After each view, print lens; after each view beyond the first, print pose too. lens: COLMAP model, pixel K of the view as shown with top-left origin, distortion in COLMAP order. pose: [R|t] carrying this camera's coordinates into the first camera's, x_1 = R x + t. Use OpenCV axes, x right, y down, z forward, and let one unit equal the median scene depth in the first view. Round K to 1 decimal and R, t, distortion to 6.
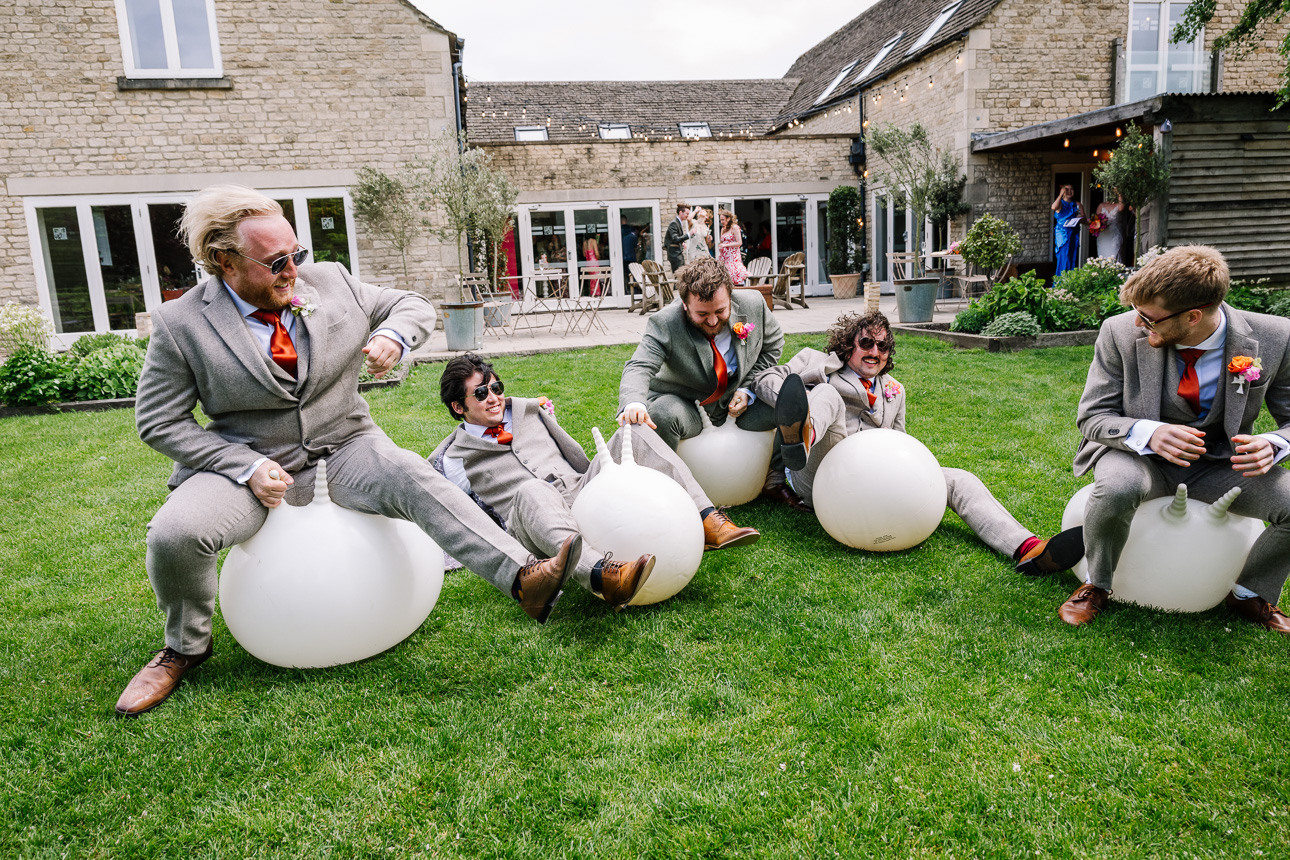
lens RADIAL K [[866.2, 0, 645.0], [0, 866.2, 430.0], [0, 0, 1]] dist [0.000254, -0.000904]
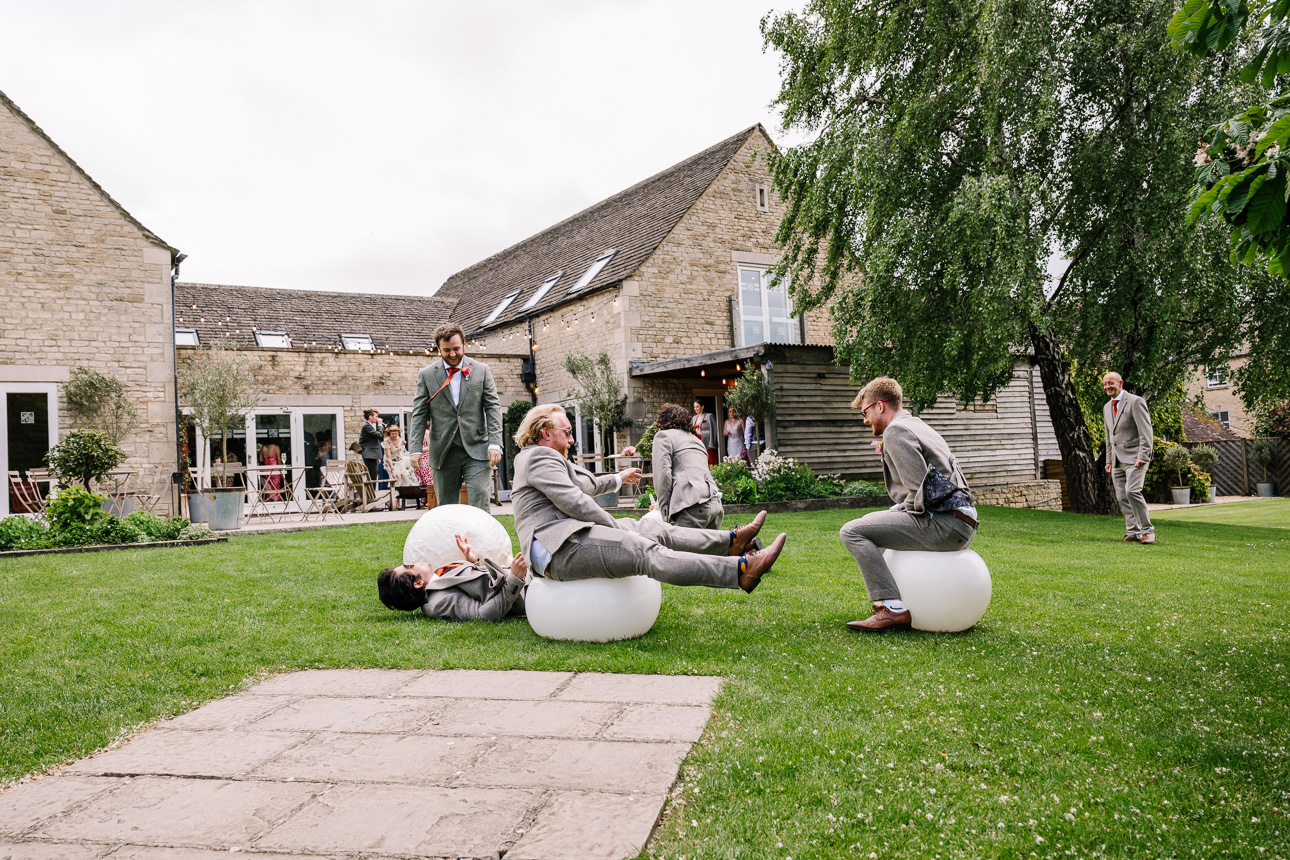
lens RADIAL K [[940.8, 0, 645.0], [0, 940.8, 430.0], [0, 0, 1]] dist [-0.001981, 0.001390]
pose [[0.929031, 0.023005, 0.369286, -0.079686], [0.066855, 0.971201, -0.228691, 0.047387], [-0.363911, 0.237150, 0.900738, -0.153201]]
